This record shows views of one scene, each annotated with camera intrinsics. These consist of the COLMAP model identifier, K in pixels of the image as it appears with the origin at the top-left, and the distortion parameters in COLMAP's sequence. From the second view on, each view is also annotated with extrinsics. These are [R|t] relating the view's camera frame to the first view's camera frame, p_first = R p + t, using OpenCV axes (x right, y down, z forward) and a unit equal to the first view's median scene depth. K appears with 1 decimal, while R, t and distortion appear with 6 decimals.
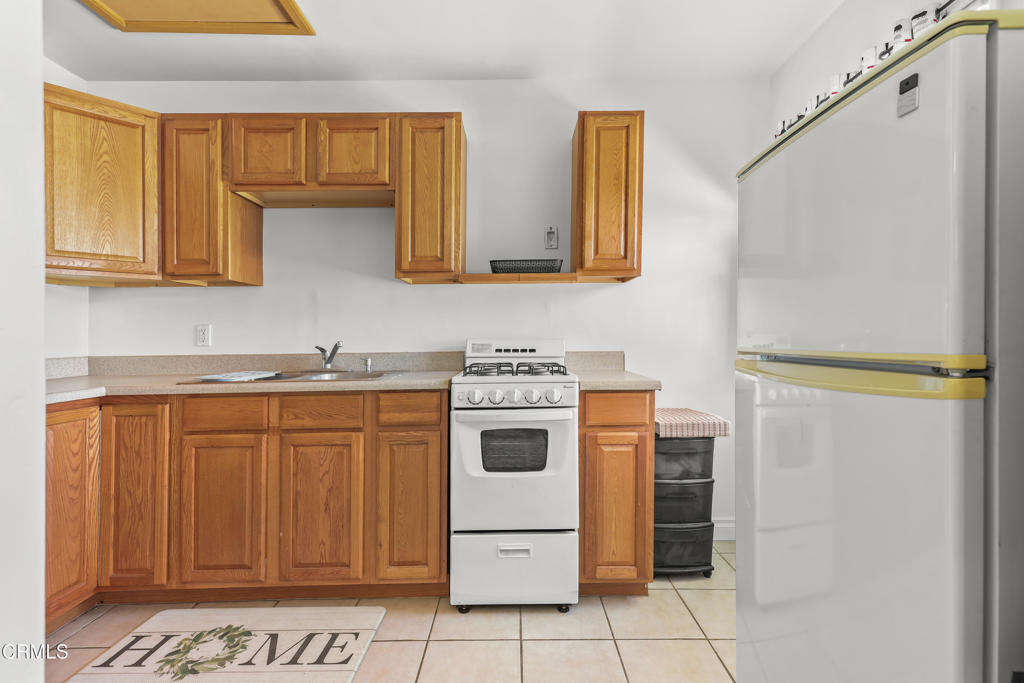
lens RADIAL K [[467.4, 0, 515.0], [0, 467.4, 326.9], [0, 0, 1]] dist [0.012839, 0.000462]
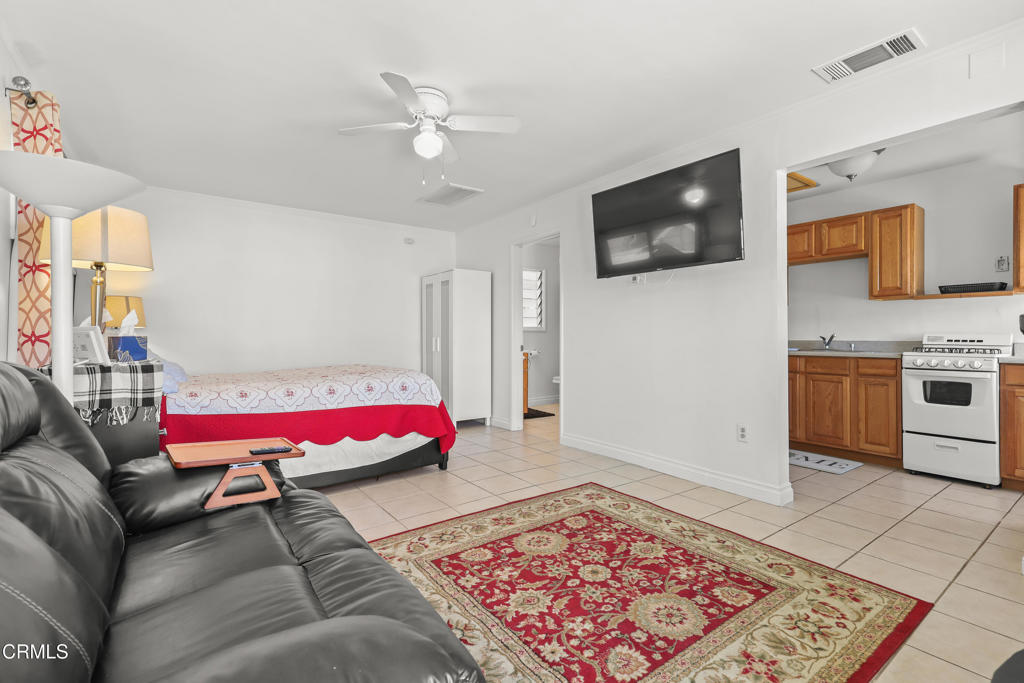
lens RADIAL K [[467.4, 0, 515.0], [0, 467.4, 326.9], [0, 0, 1]] dist [0.012839, 0.000462]
pose [[0.596845, -0.005537, -0.802338, 0.469095], [0.010562, 0.999944, 0.000956, -0.016882], [0.802287, -0.009045, 0.596870, -1.441043]]
